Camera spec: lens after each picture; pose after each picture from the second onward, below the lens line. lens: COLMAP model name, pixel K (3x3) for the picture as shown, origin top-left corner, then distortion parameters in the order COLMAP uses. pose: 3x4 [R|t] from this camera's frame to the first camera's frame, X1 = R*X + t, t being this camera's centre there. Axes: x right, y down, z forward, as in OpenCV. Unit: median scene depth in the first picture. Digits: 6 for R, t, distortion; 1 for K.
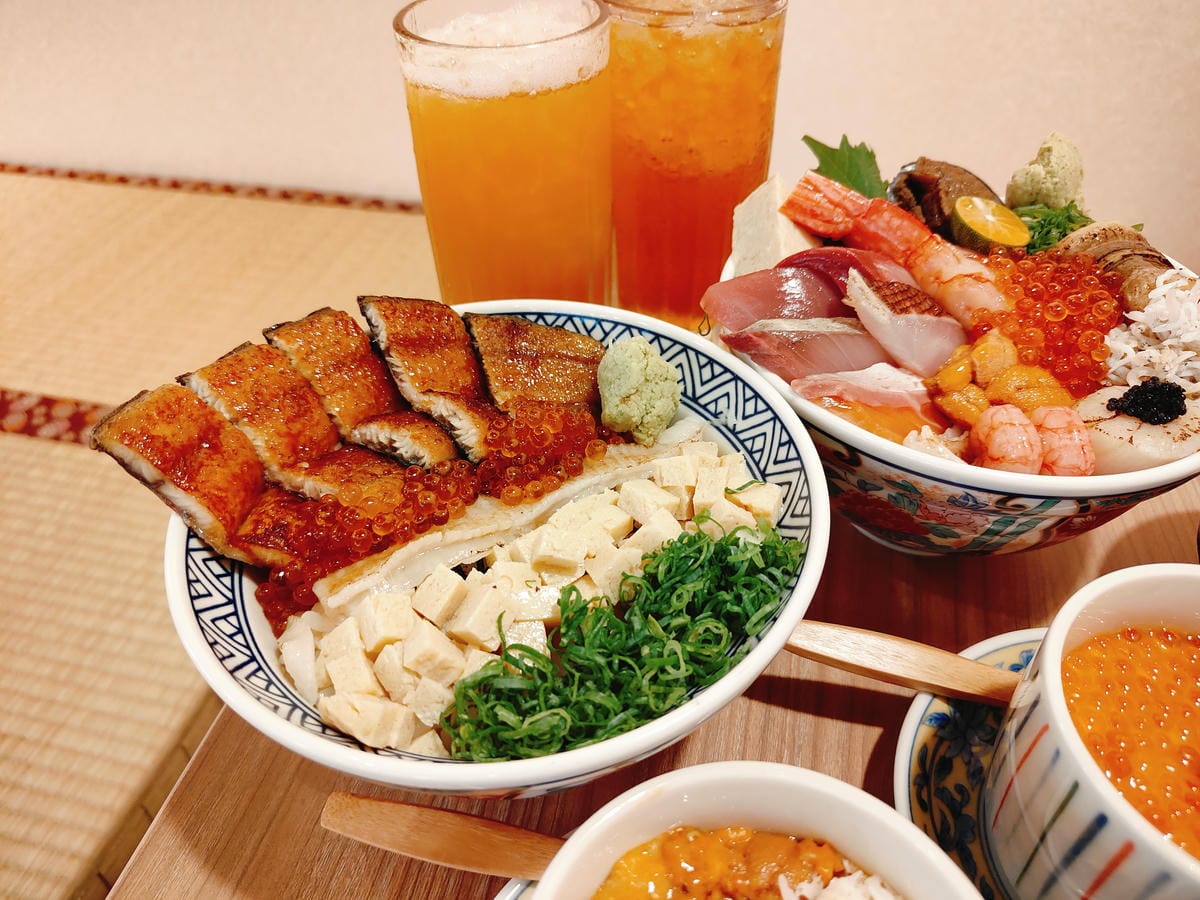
lens RADIAL K [[867.6, 0, 600.0], [0, 867.6, 450.0], [0, 0, 1]] dist [-0.018477, -0.000290]
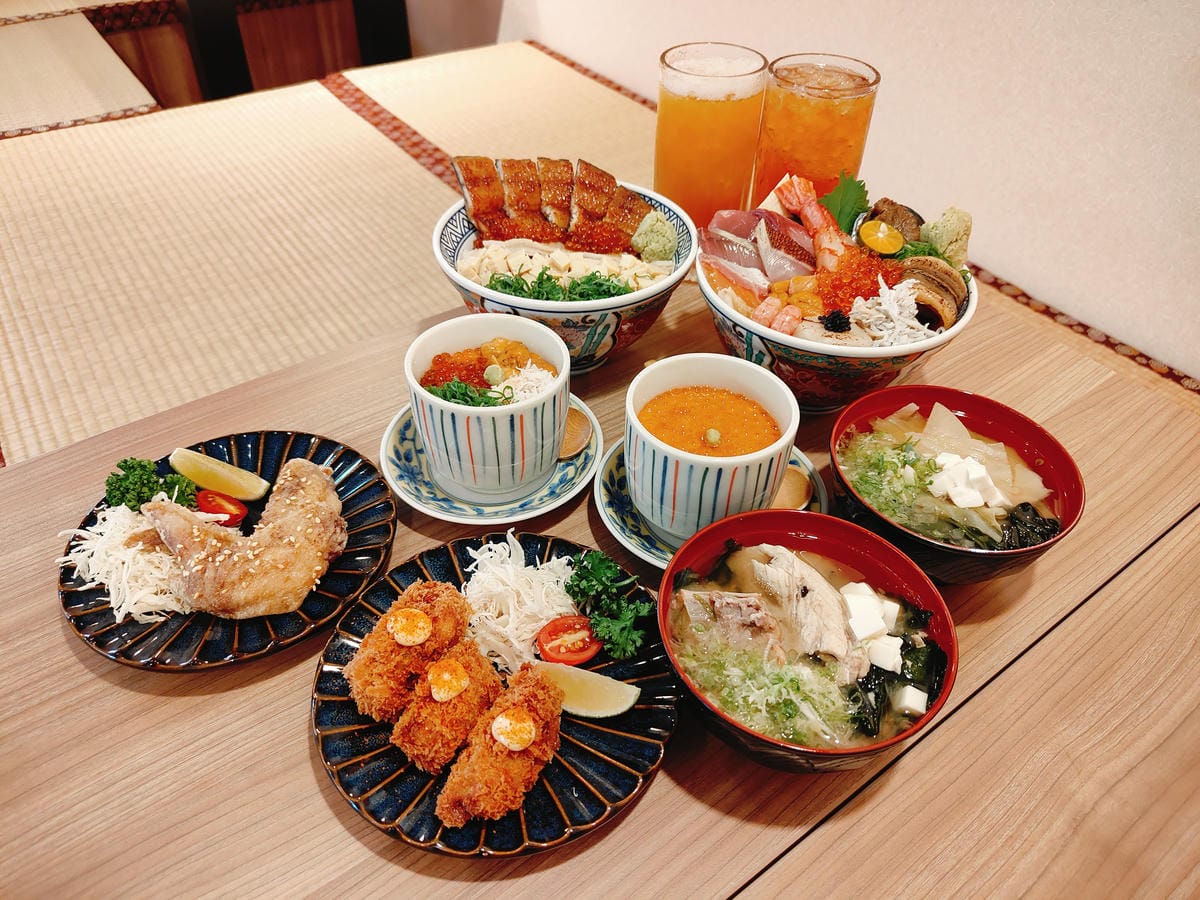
lens RADIAL K [[867.6, 0, 600.0], [0, 867.6, 450.0], [0, 0, 1]] dist [-0.018477, -0.000290]
pose [[0.752035, 0.461680, -0.470420, 1.189363], [-0.464433, 0.877600, 0.118830, 0.197332], [0.467702, 0.129114, 0.874405, -0.862898]]
